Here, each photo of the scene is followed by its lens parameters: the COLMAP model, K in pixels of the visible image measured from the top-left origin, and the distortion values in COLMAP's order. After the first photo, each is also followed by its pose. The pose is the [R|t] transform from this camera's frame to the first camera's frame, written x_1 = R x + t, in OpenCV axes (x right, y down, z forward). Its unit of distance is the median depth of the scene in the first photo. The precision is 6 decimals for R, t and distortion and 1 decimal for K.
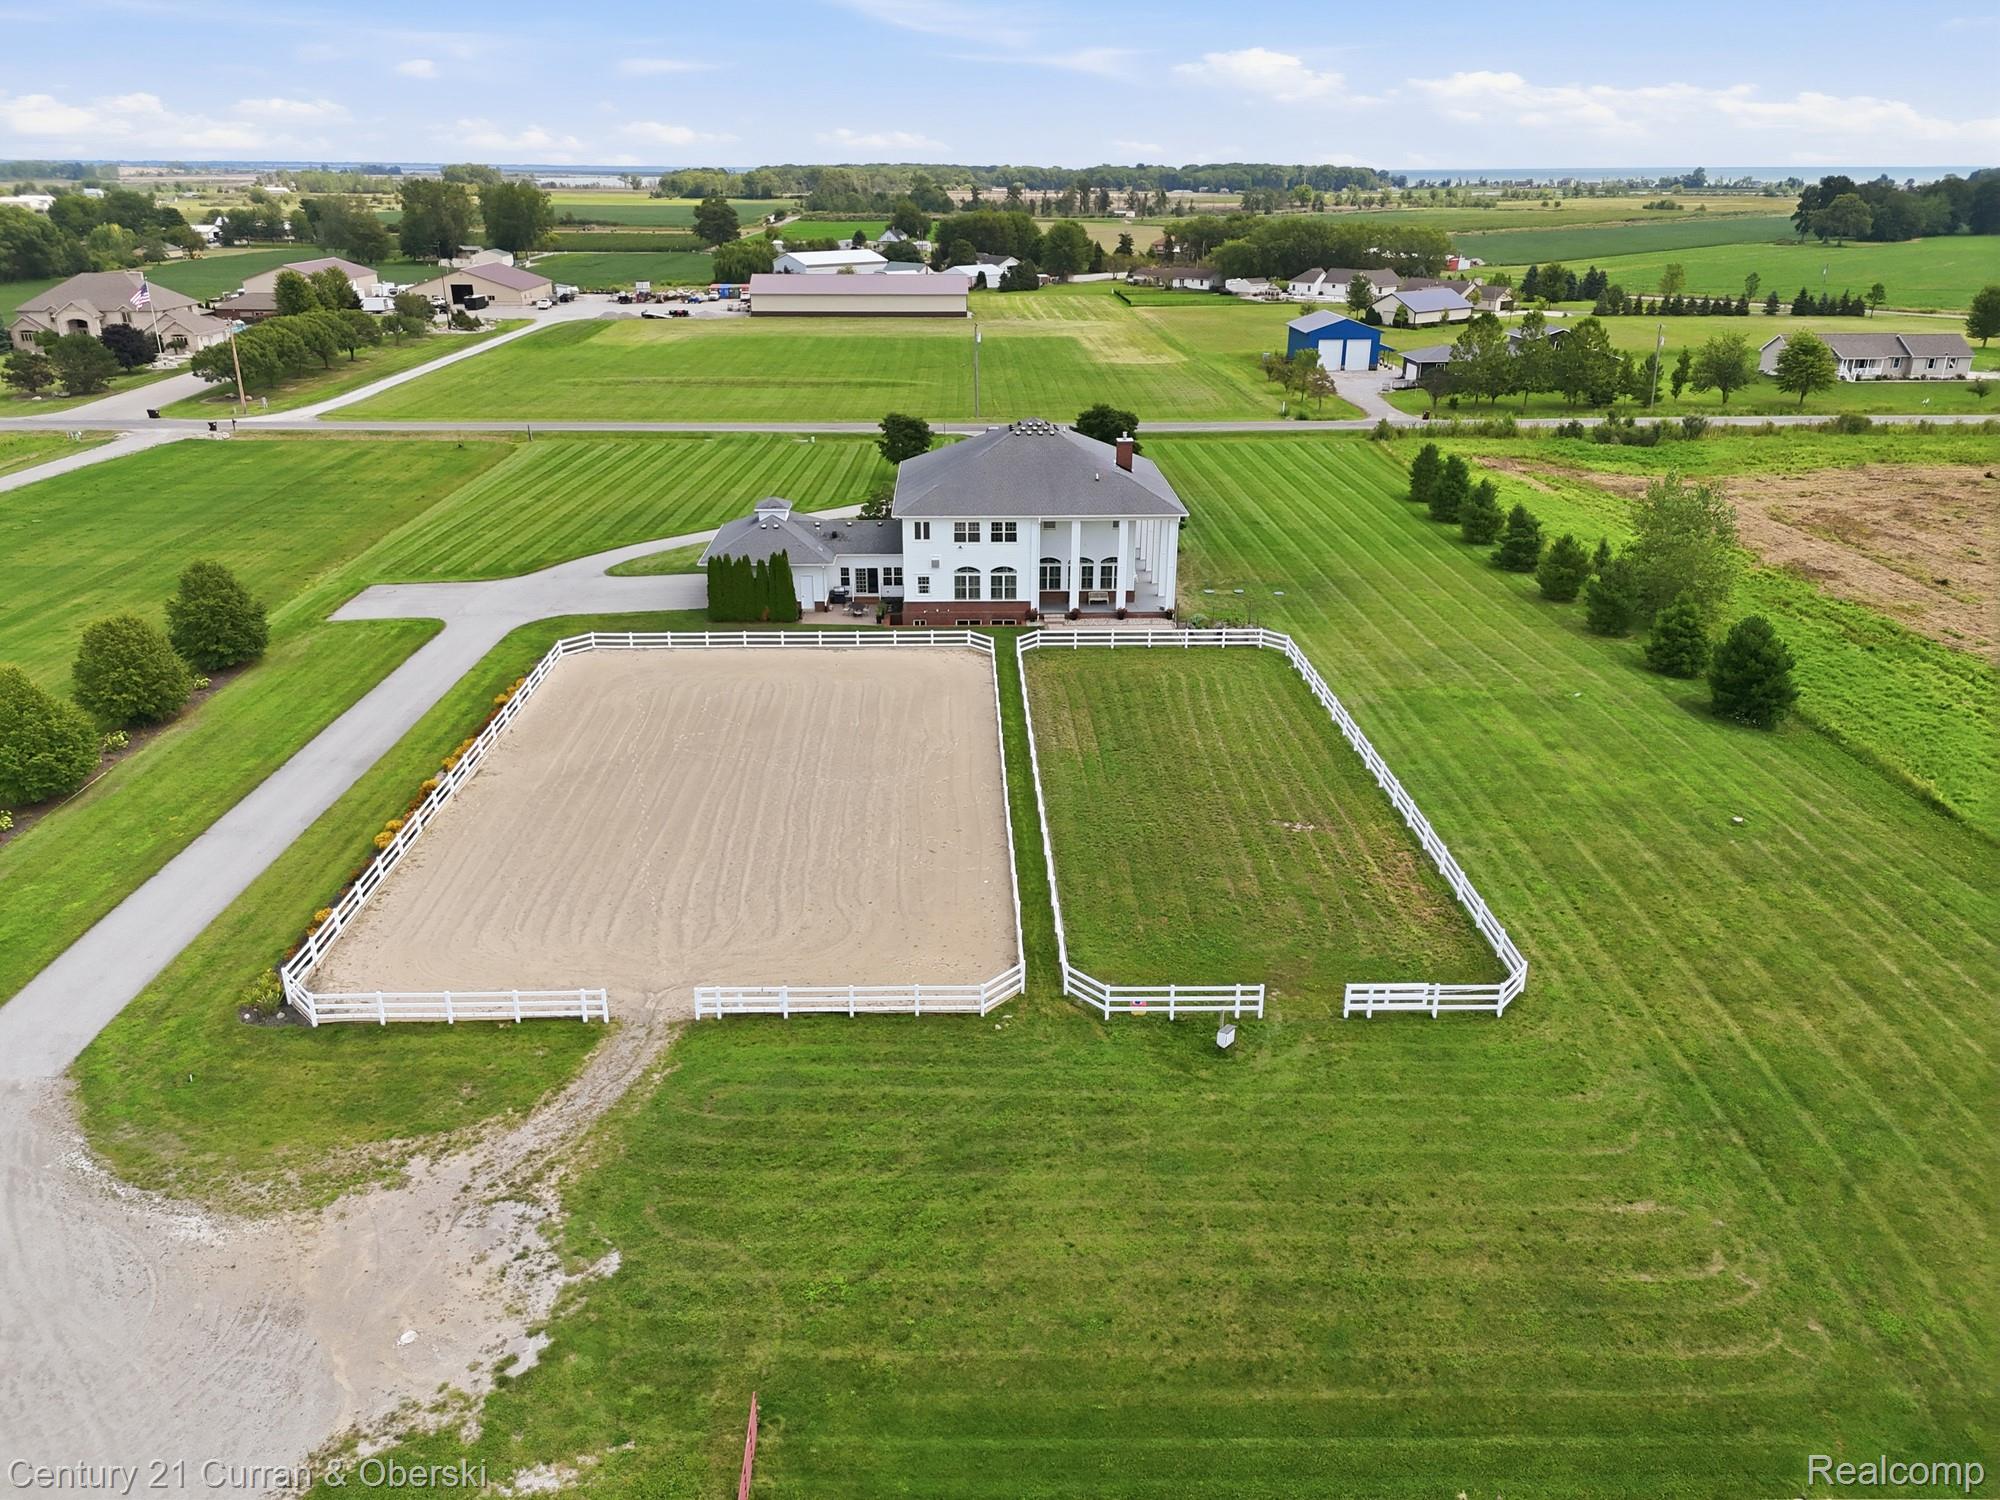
lens RADIAL K [[1472.4, 0, 994.9], [0, 1472.4, 739.8], [0, 0, 1]] dist [0.064020, -0.051499]
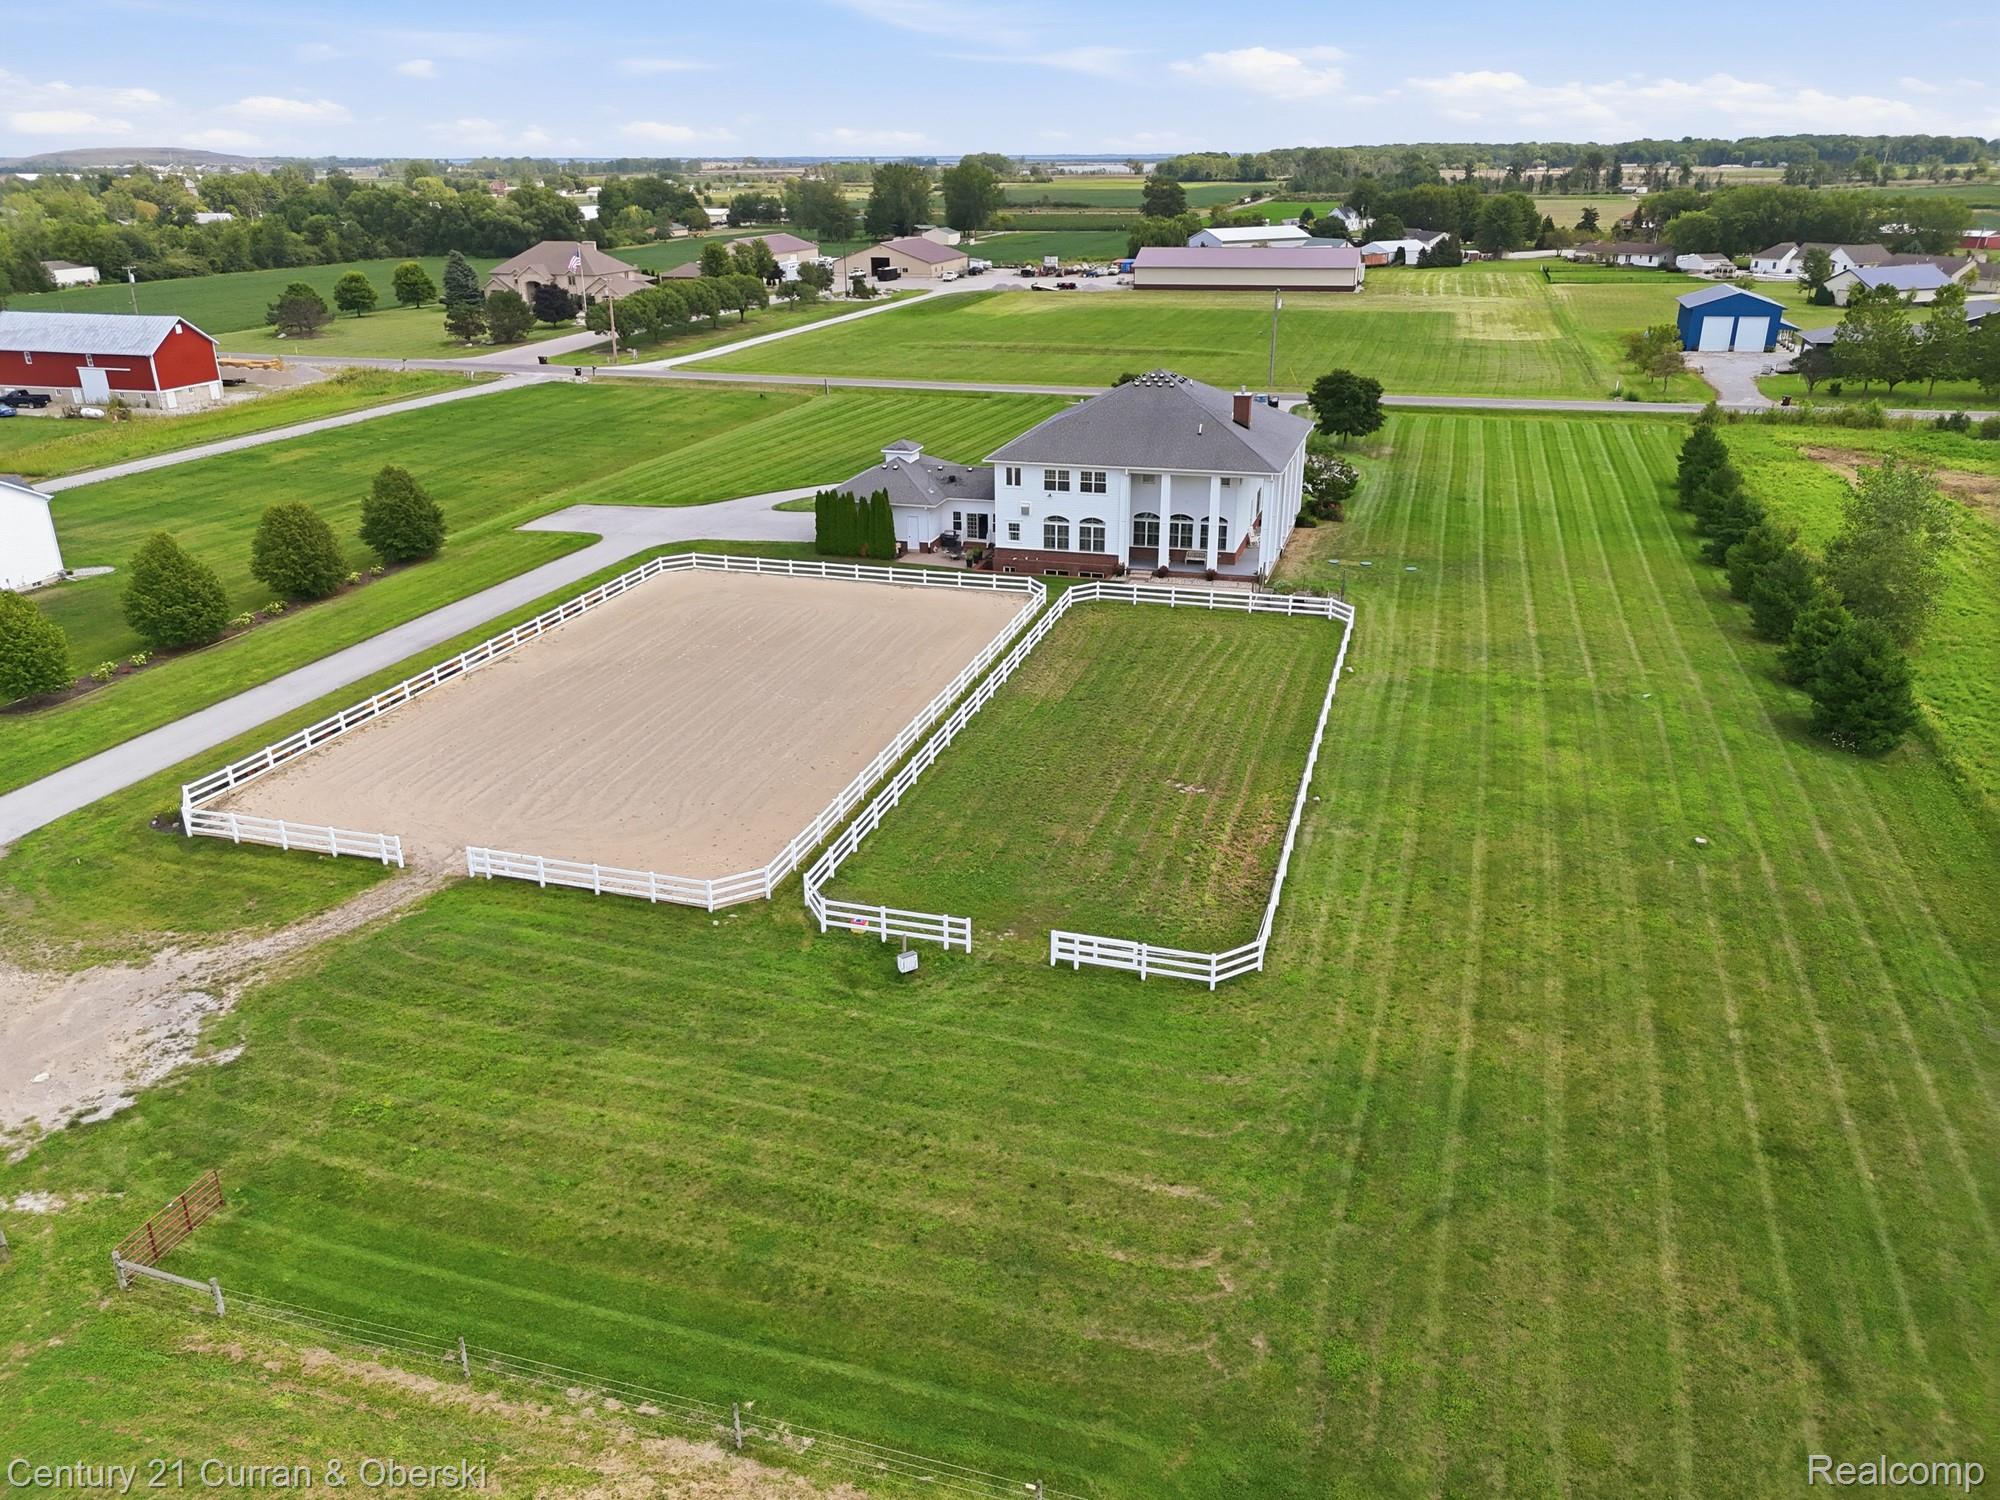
lens RADIAL K [[1472.4, 0, 998.4], [0, 1472.4, 740.7], [0, 0, 1]] dist [0.064020, -0.051499]
pose [[0.947386, 0.107301, -0.301574, 0.258028], [-0.104687, 0.994194, 0.024865, 0.012367], [0.302491, 0.008014, 0.953119, 0.043587]]
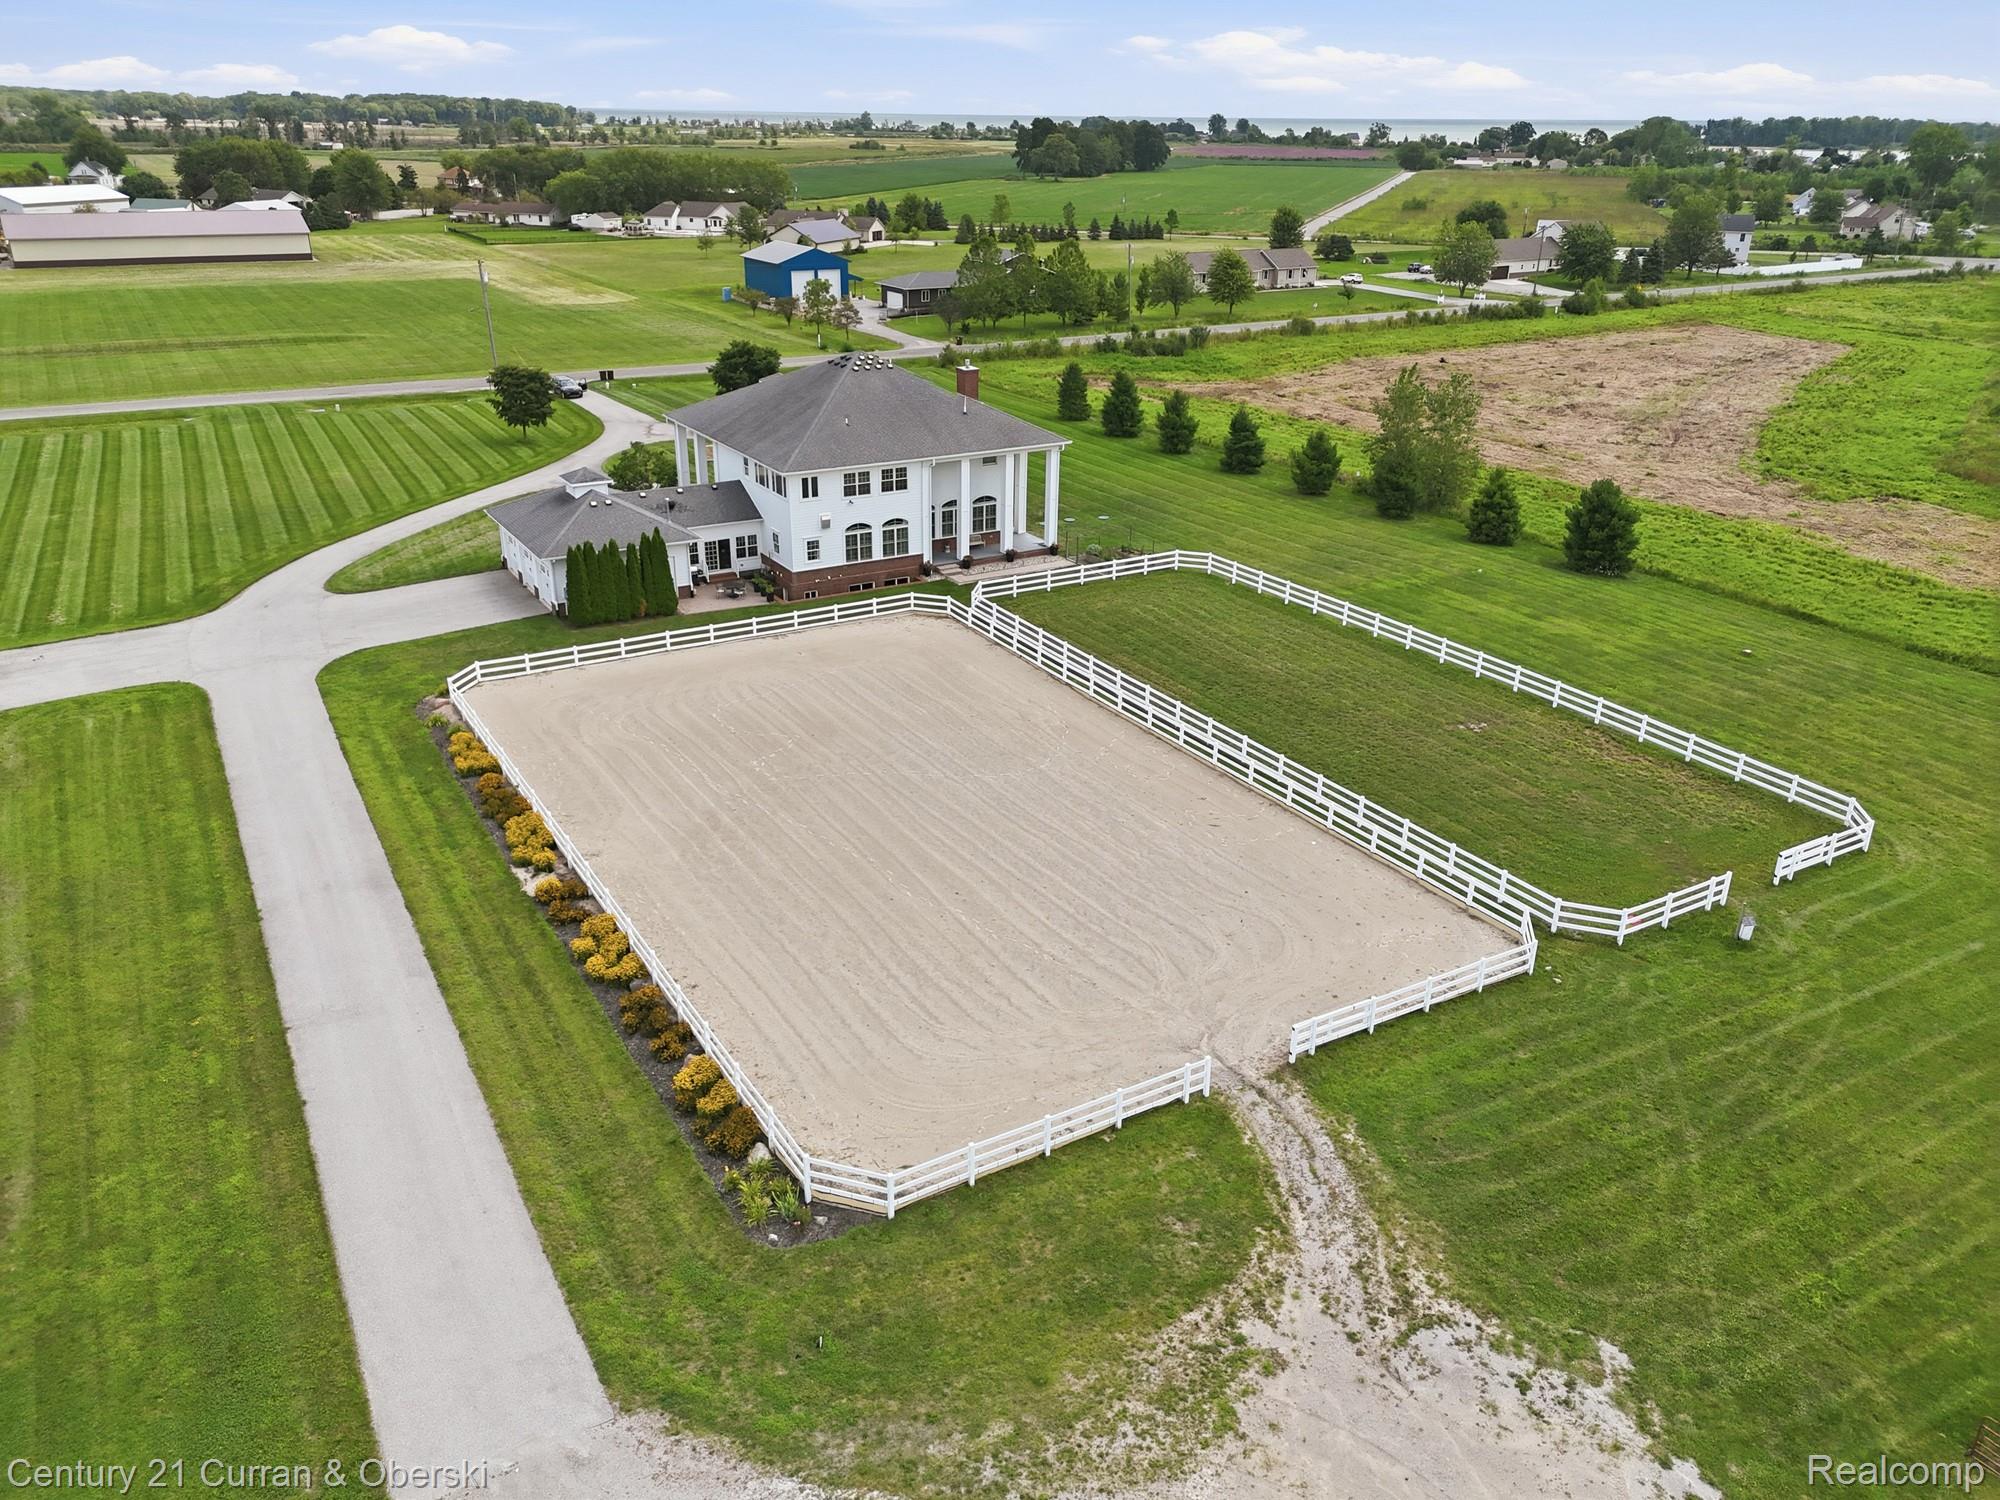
lens RADIAL K [[1472.4, 0, 993.1], [0, 1472.4, 750.2], [0, 0, 1]] dist [0.064020, -0.051499]
pose [[0.870625, -0.185581, 0.455601, -0.372456], [0.166816, 0.982616, 0.081476, -0.042468], [-0.462801, 0.005066, 0.886448, 0.182412]]
